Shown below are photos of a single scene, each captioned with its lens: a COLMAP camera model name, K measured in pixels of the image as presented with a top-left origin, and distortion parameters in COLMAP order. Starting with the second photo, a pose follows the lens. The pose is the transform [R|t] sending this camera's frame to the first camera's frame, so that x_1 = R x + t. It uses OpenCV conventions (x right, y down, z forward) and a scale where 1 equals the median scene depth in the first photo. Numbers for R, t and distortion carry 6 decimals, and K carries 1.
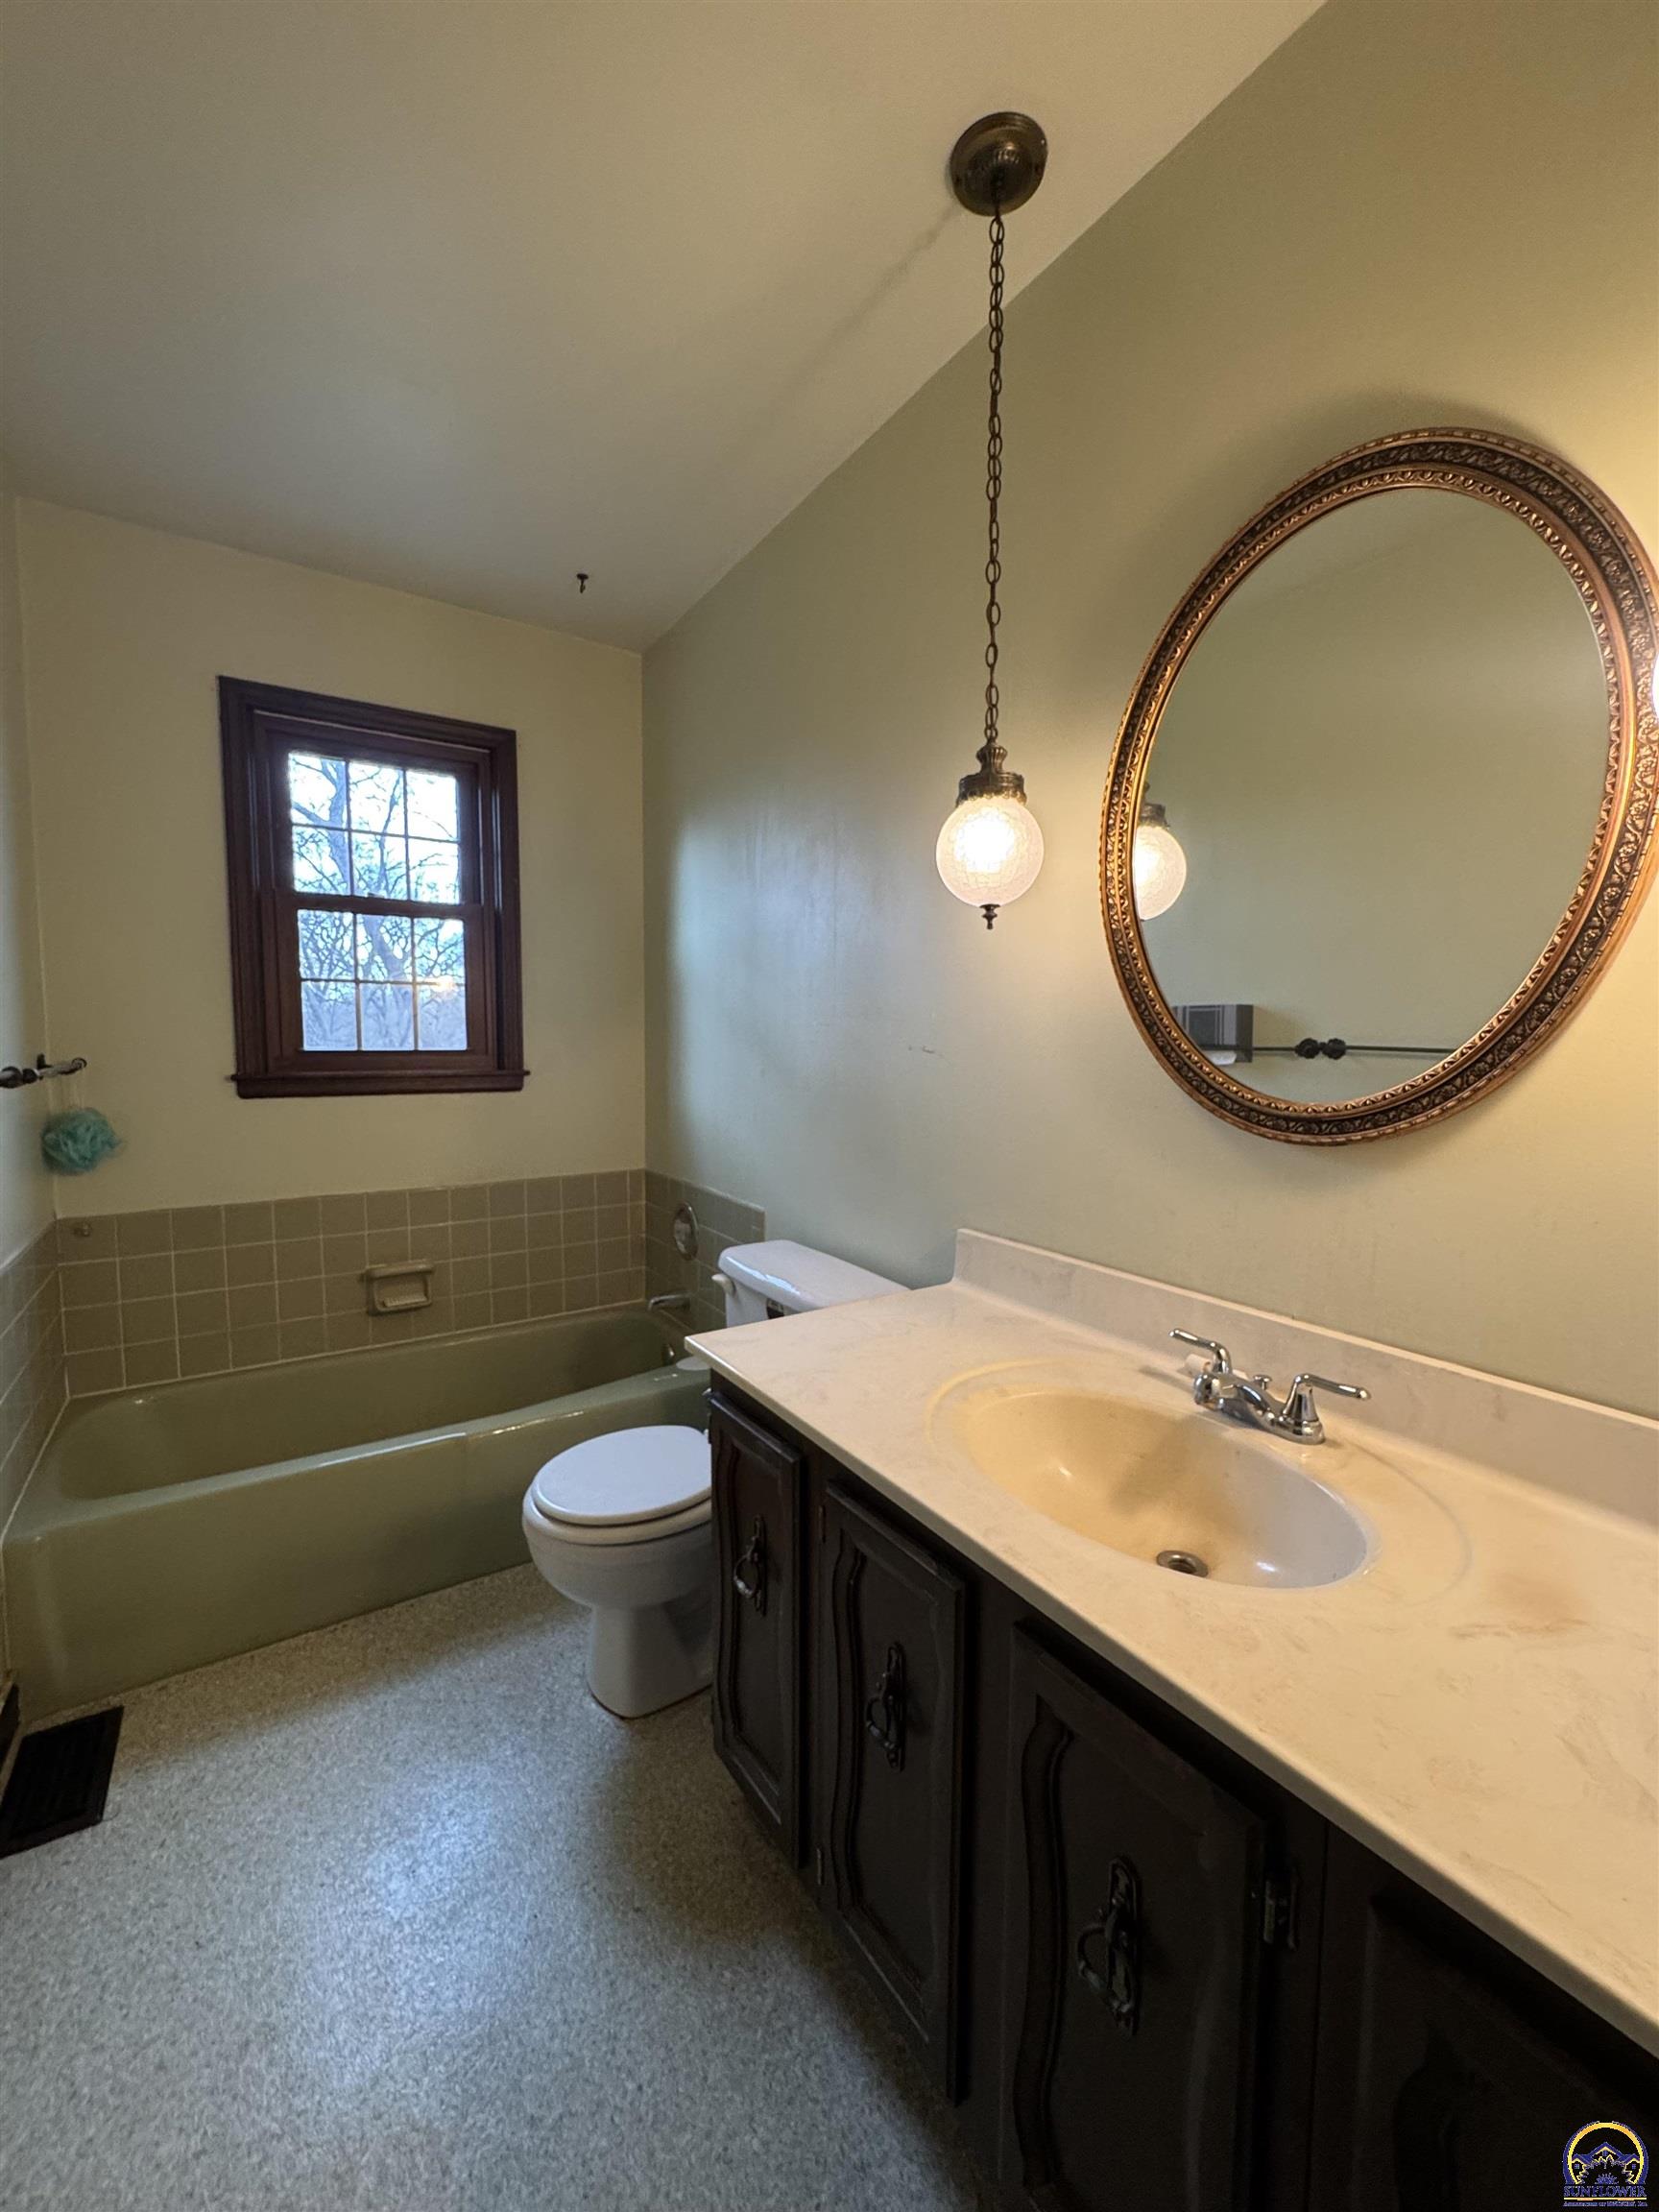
lens RADIAL K [[882.2, 0, 823.5], [0, 882.2, 1112.1], [0, 0, 1]] dist [-0.002882, 0.000367]
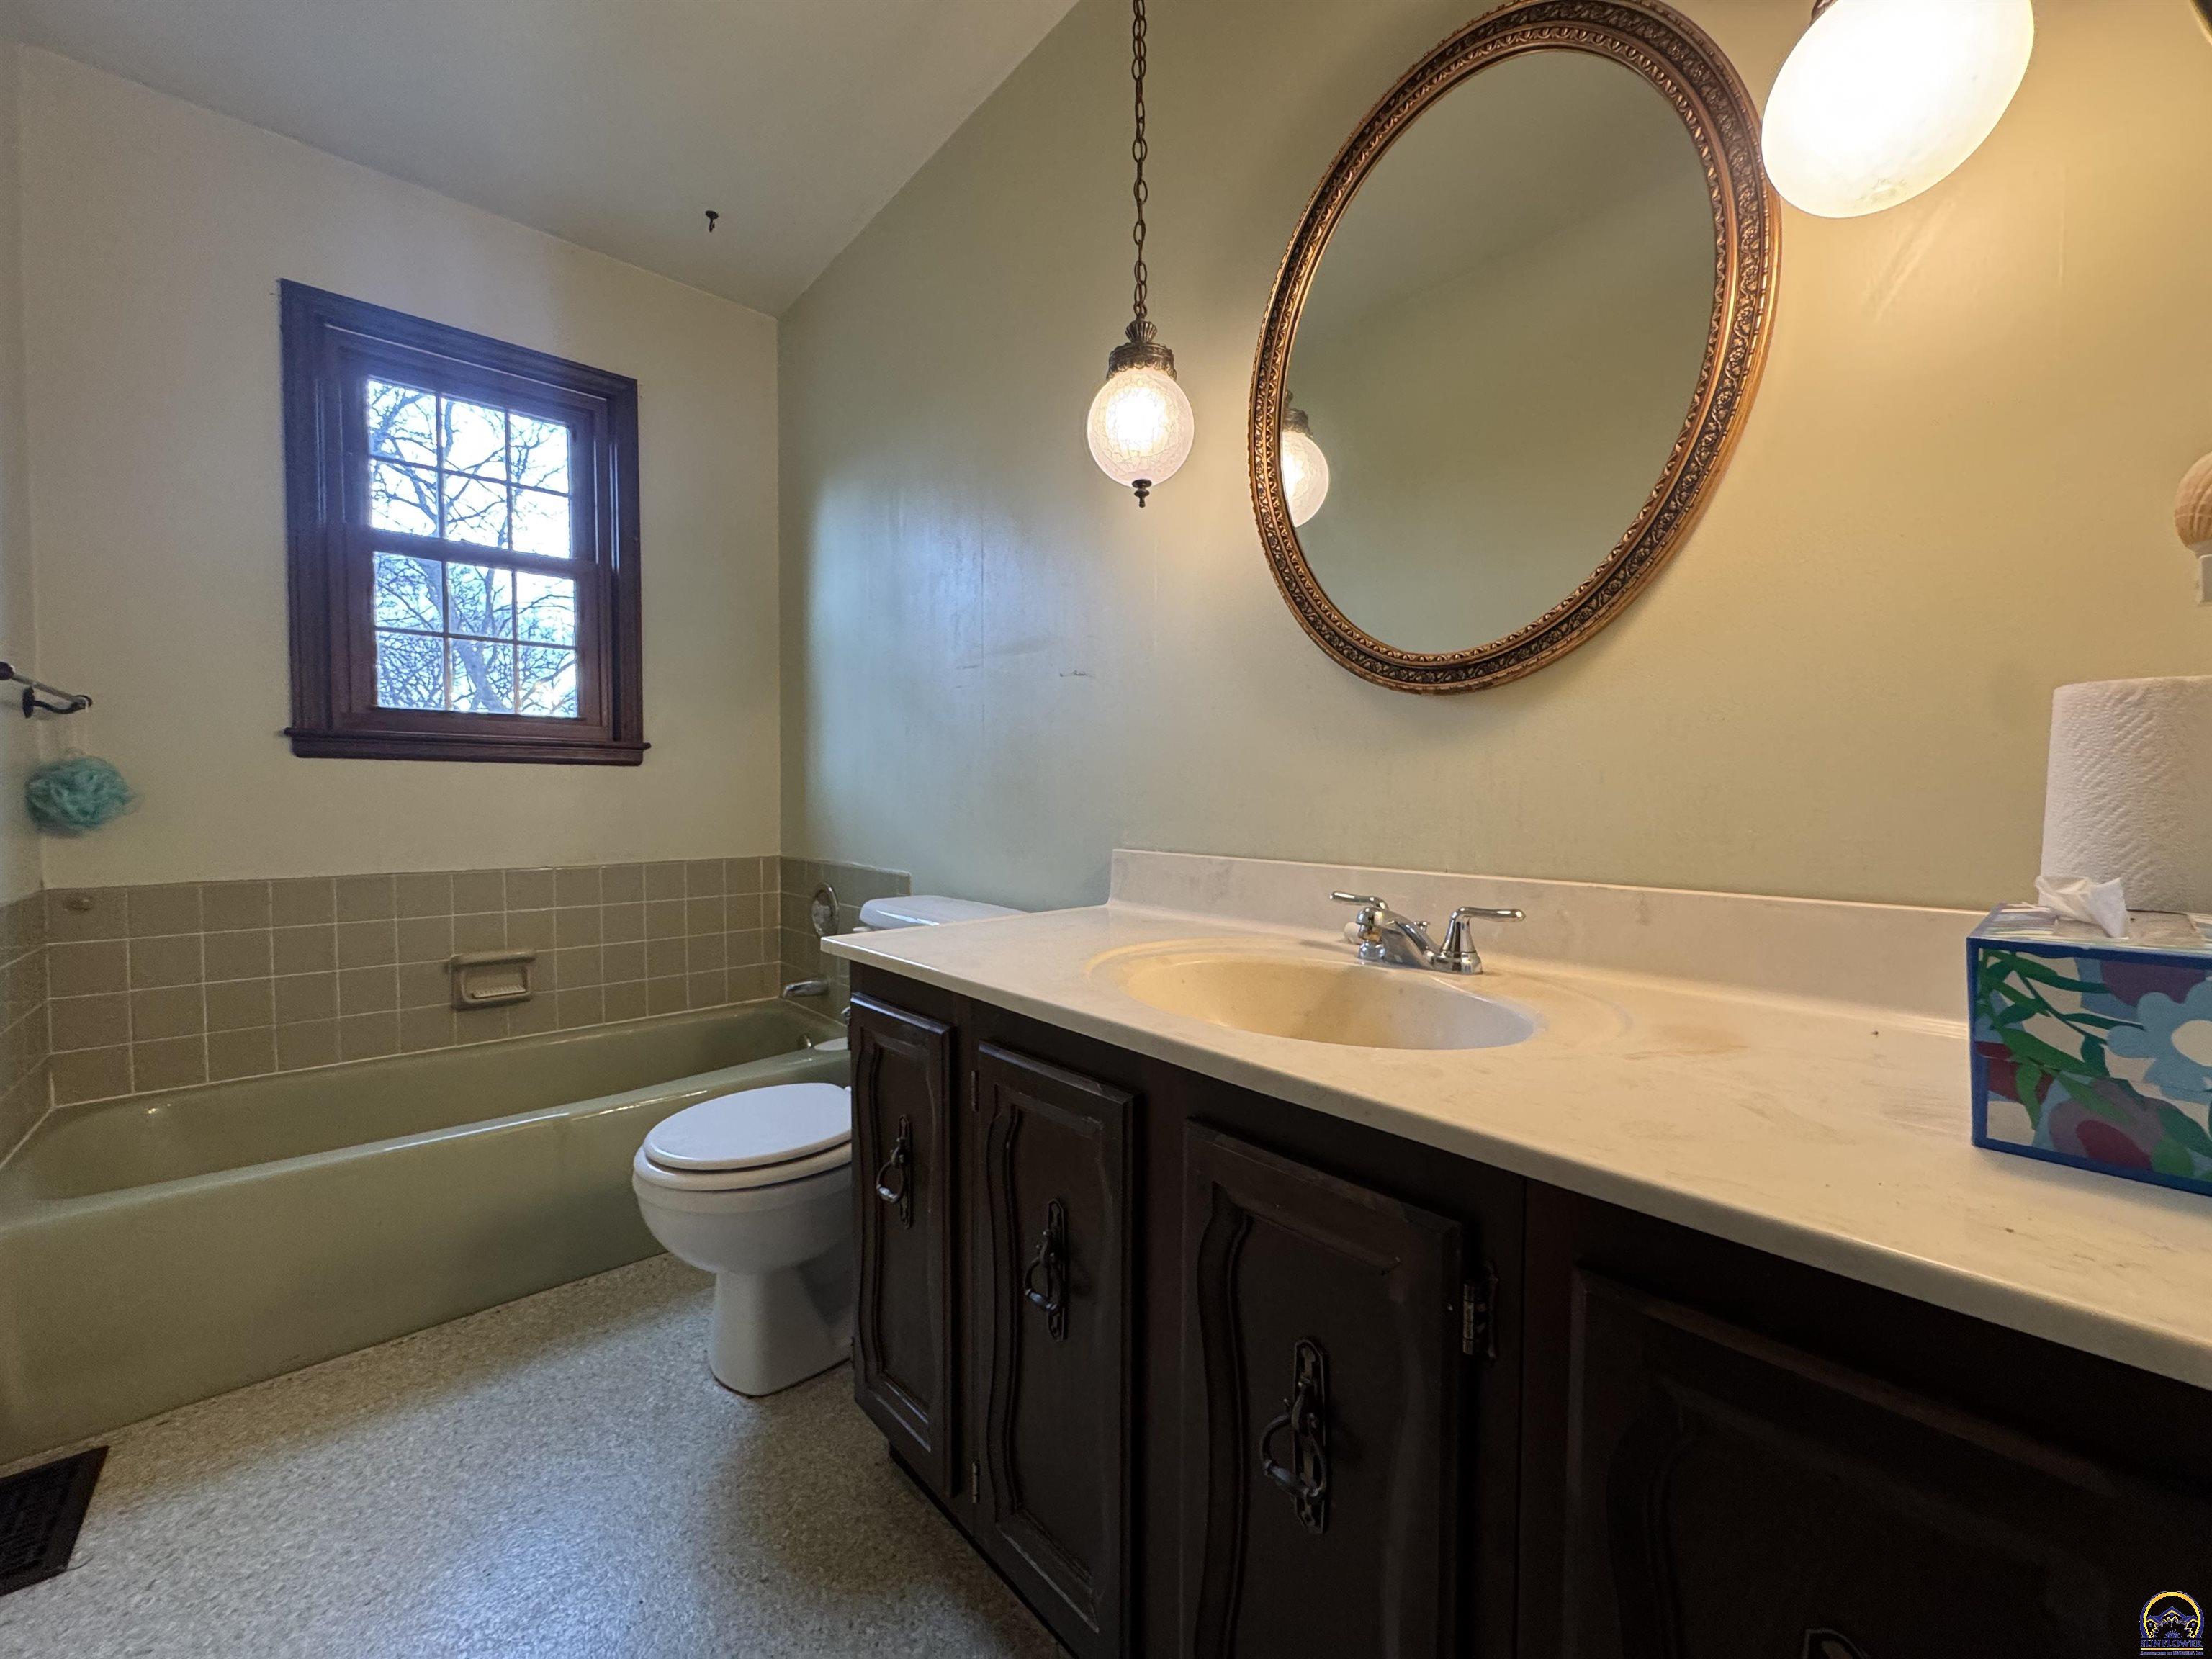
lens RADIAL K [[882.2, 0, 1098.5], [0, 882.2, 827.2], [0, 0, 1]] dist [-0.002882, 0.000367]
pose [[0.989701, -0.007896, 0.142930, -0.002249], [0.014026, 0.999022, -0.041930, 0.179352], [-0.142459, 0.043503, 0.988844, 0.049911]]
